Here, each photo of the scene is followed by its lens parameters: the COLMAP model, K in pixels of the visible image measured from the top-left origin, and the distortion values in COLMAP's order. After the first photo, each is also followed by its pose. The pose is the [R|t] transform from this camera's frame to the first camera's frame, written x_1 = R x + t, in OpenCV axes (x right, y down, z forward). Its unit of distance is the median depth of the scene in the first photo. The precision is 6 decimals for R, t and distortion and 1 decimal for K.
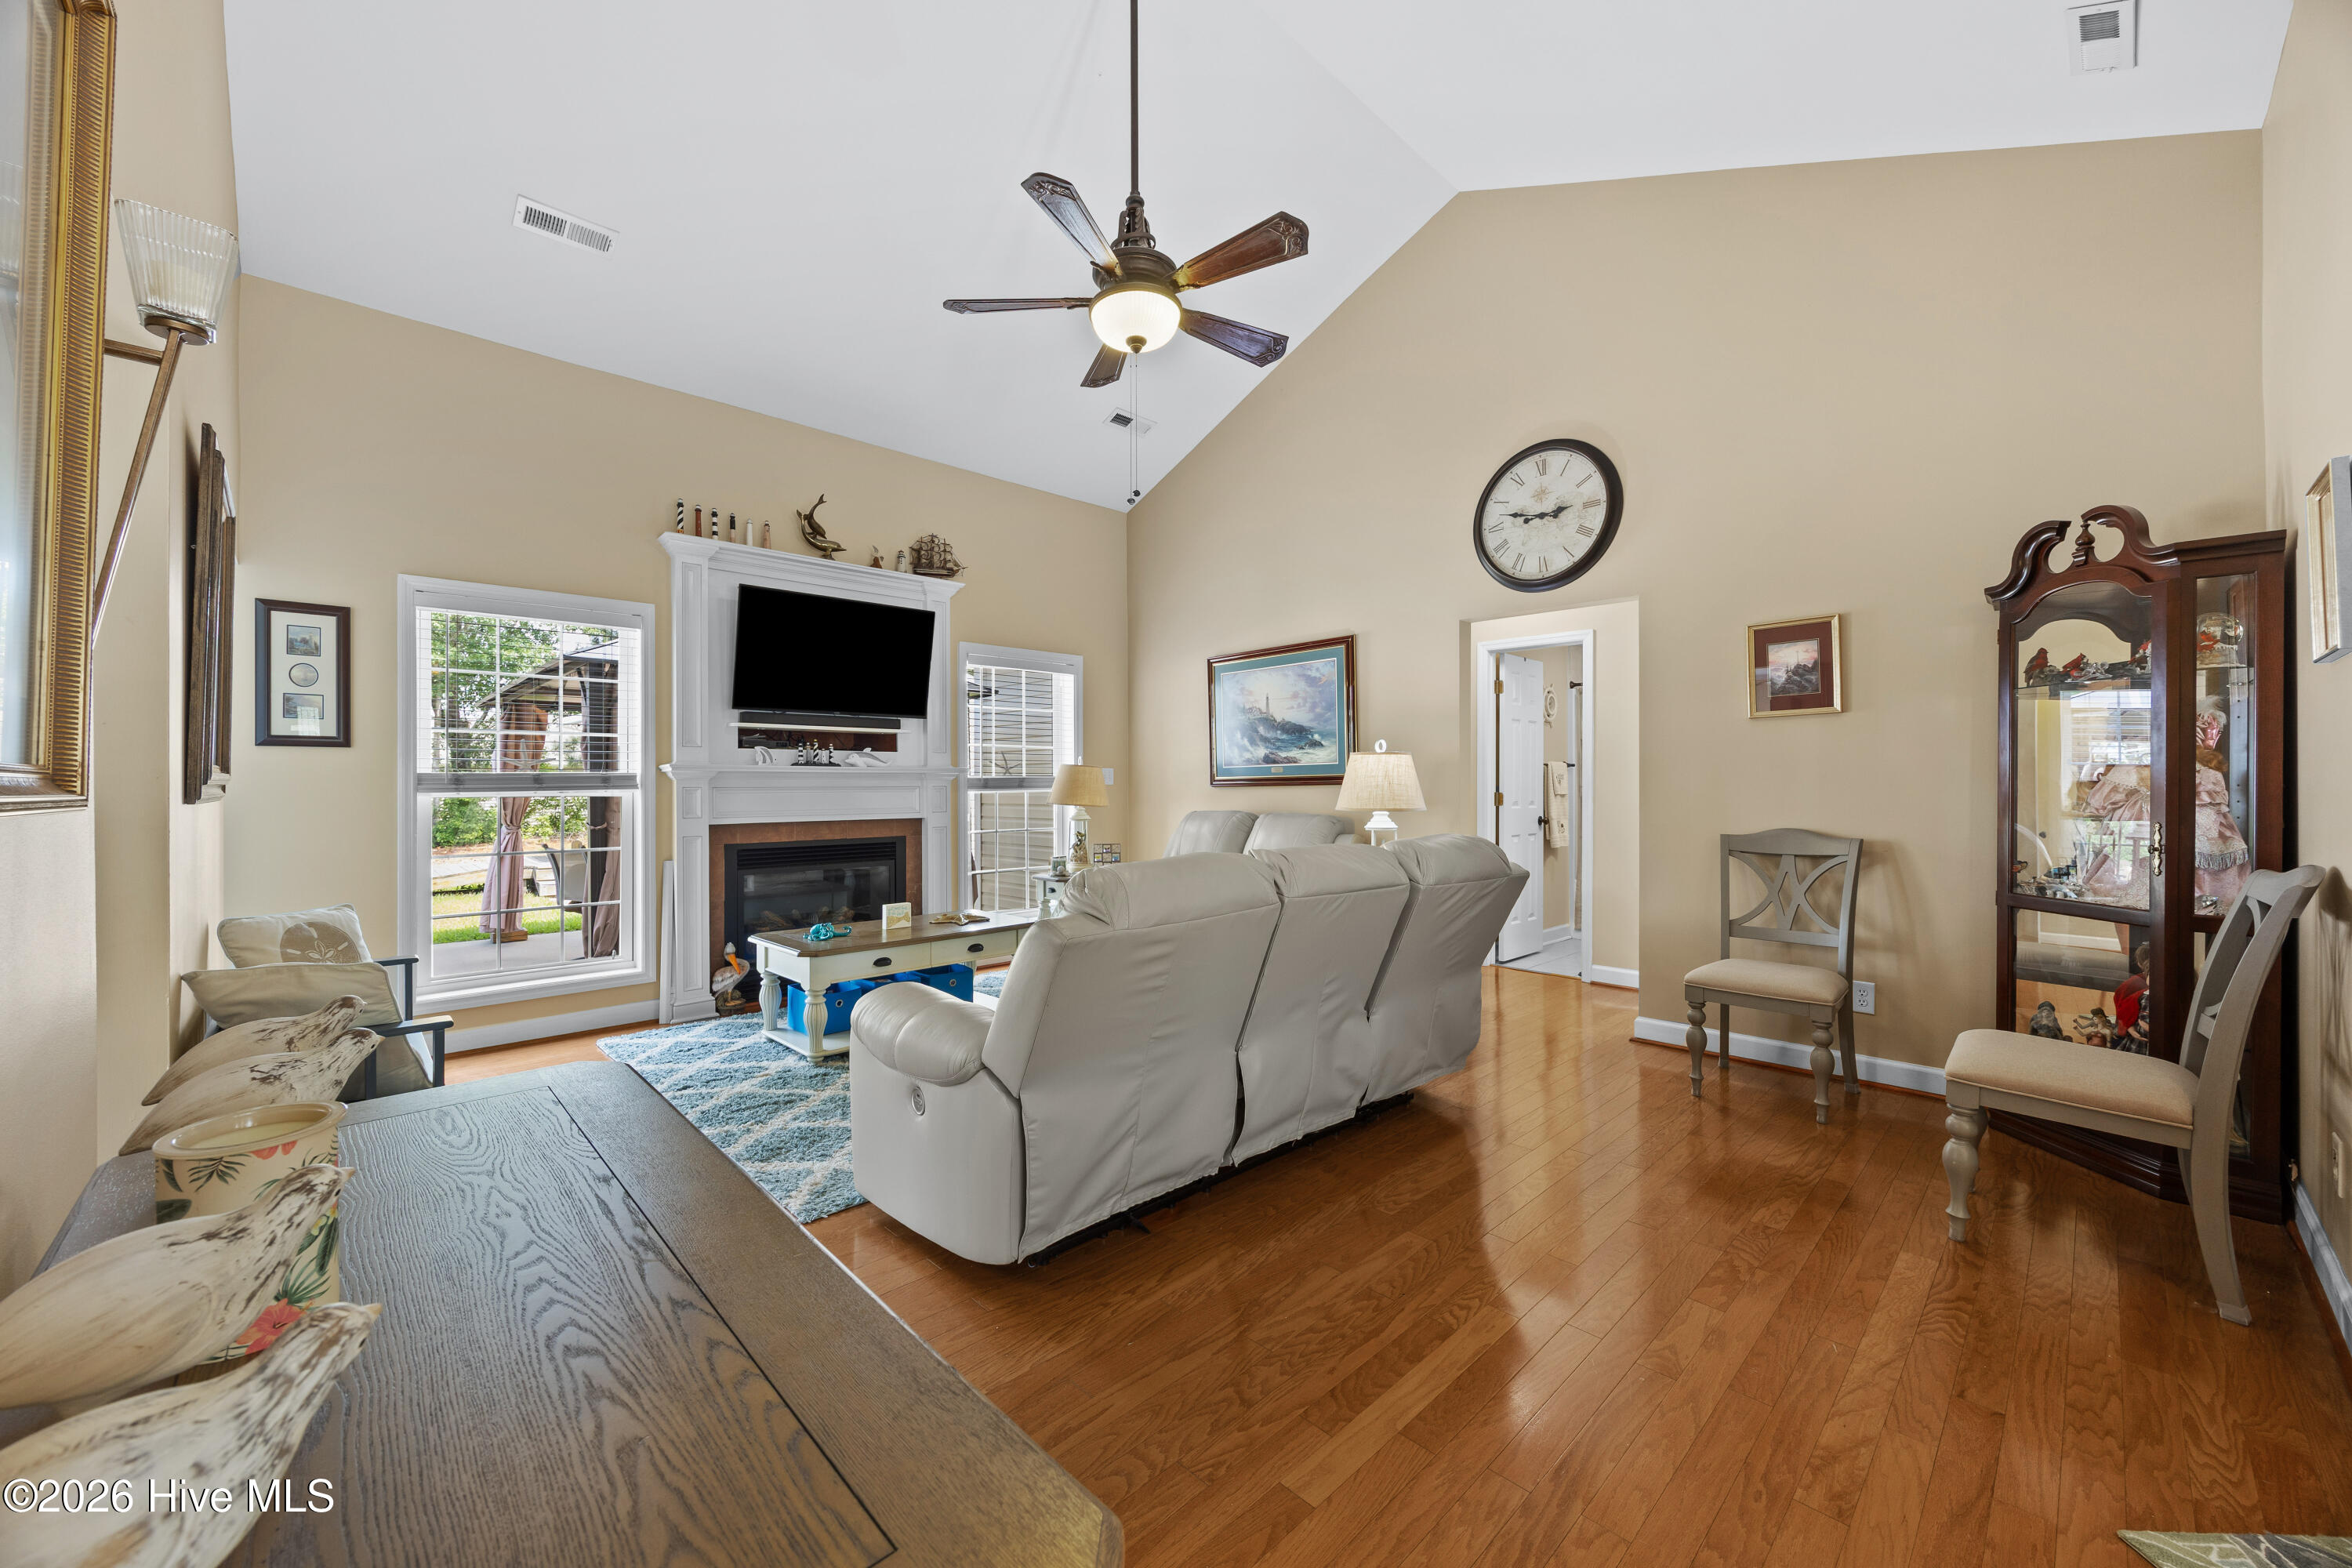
lens RADIAL K [[900.9, 0, 1184.0], [0, 900.9, 775.9], [0, 0, 1]] dist [-0.003230, 0.000323]
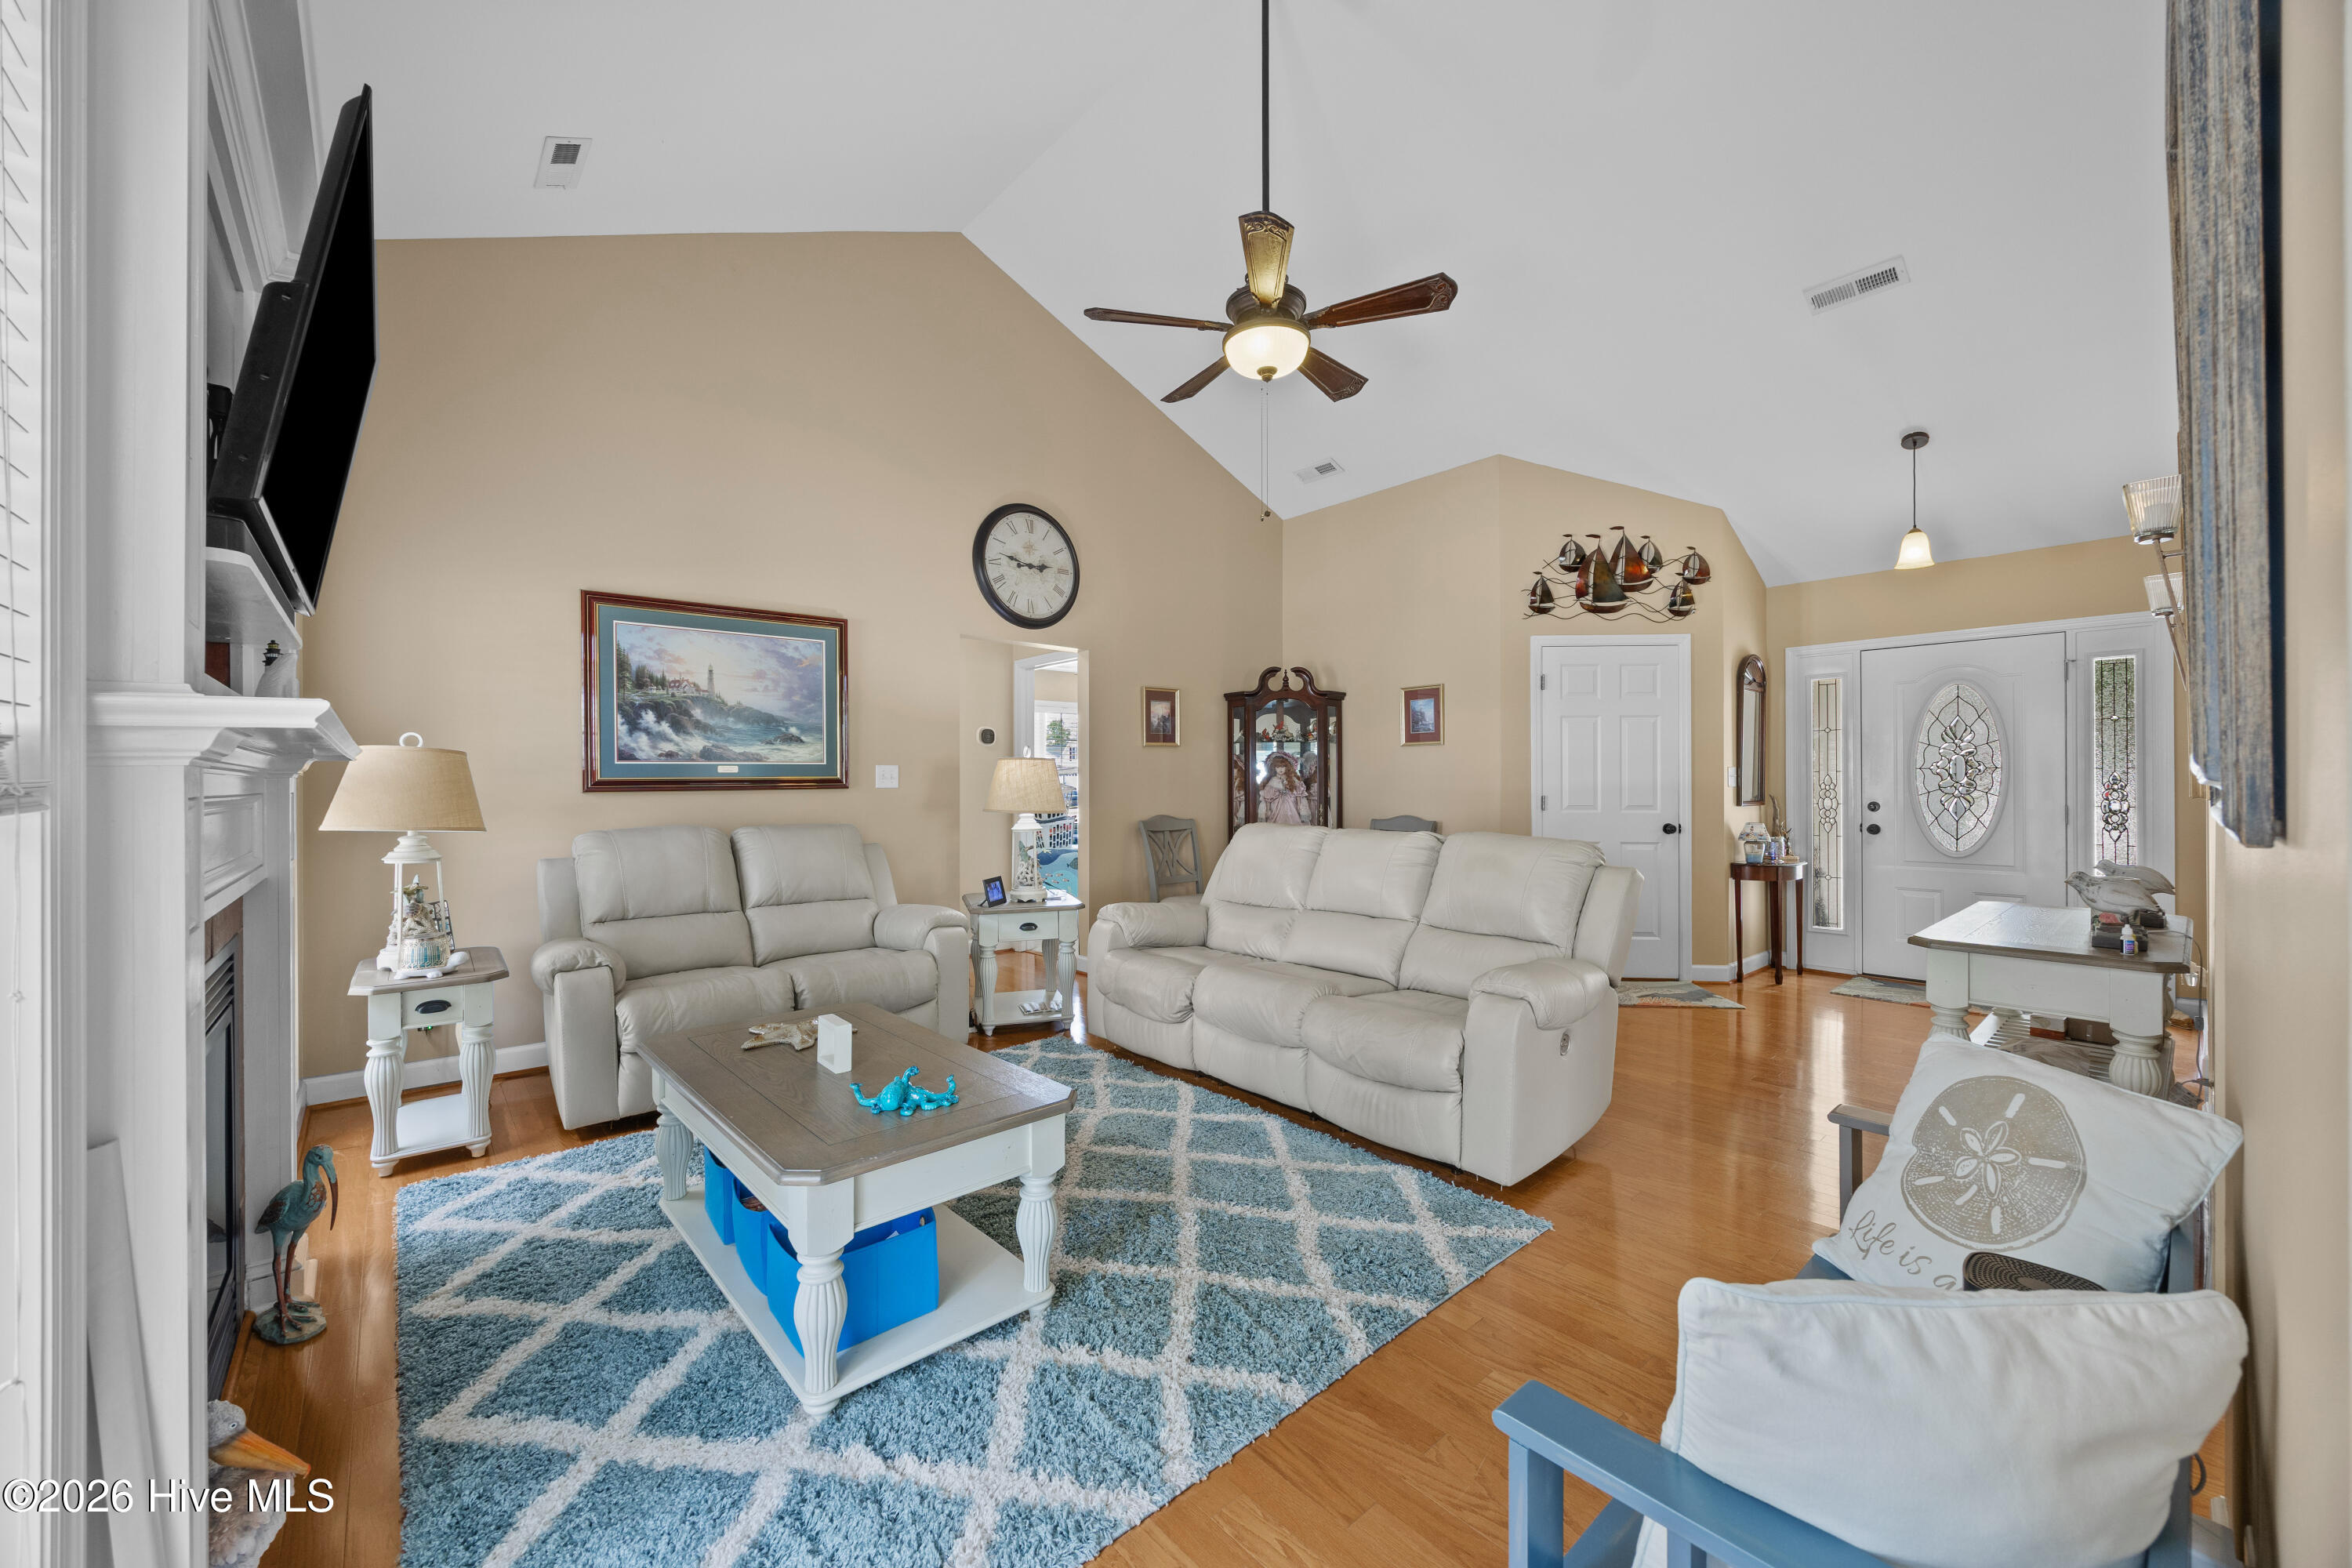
lens RADIAL K [[900.9, 0, 1129.0], [0, 900.9, 788.6], [0, 0, 1]] dist [-0.003230, 0.000323]
pose [[0.064764, -0.001920, 0.997899, -0.933257], [-0.009302, 0.999954, 0.002527, 0.007119], [-0.997857, -0.009446, 0.064743, 0.910691]]
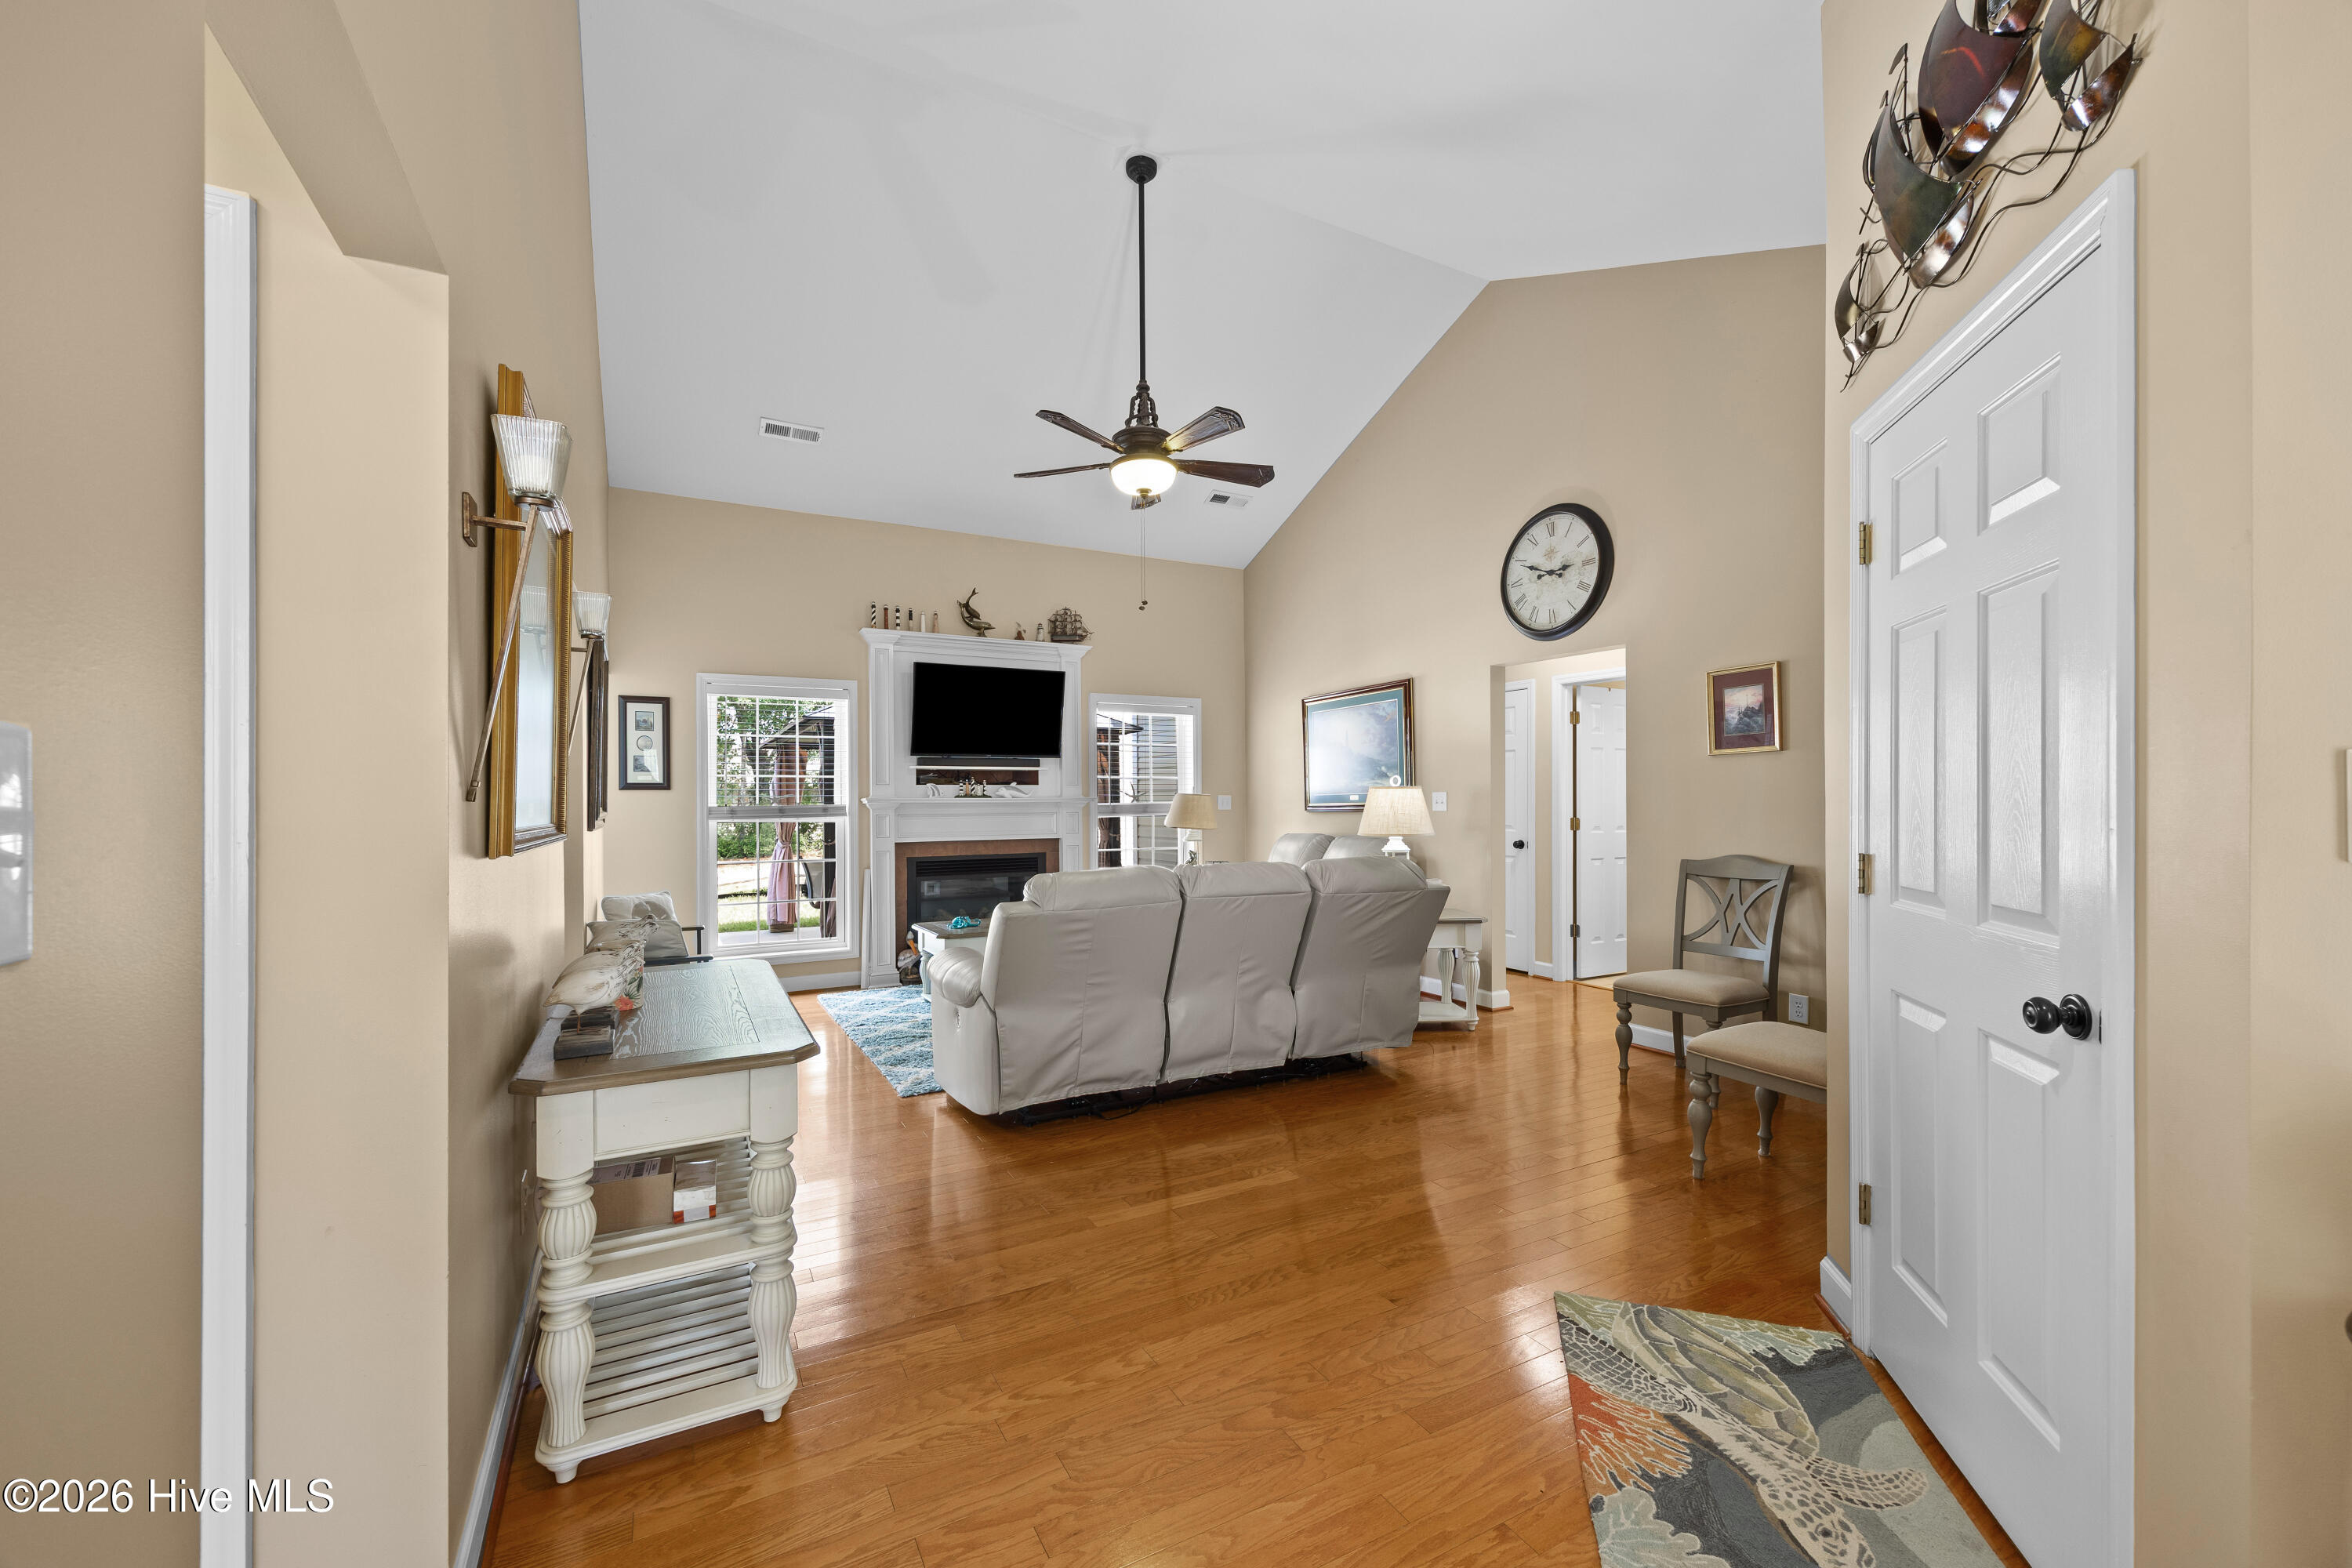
lens RADIAL K [[900.9, 0, 1159.4], [0, 900.9, 794.3], [0, 0, 1]] dist [-0.003230, 0.000323]
pose [[0.965893, -0.005928, -0.258874, 0.249920], [0.005937, 0.999982, -0.000748, -0.018027], [0.258874, -0.000815, 0.965911, -0.241184]]
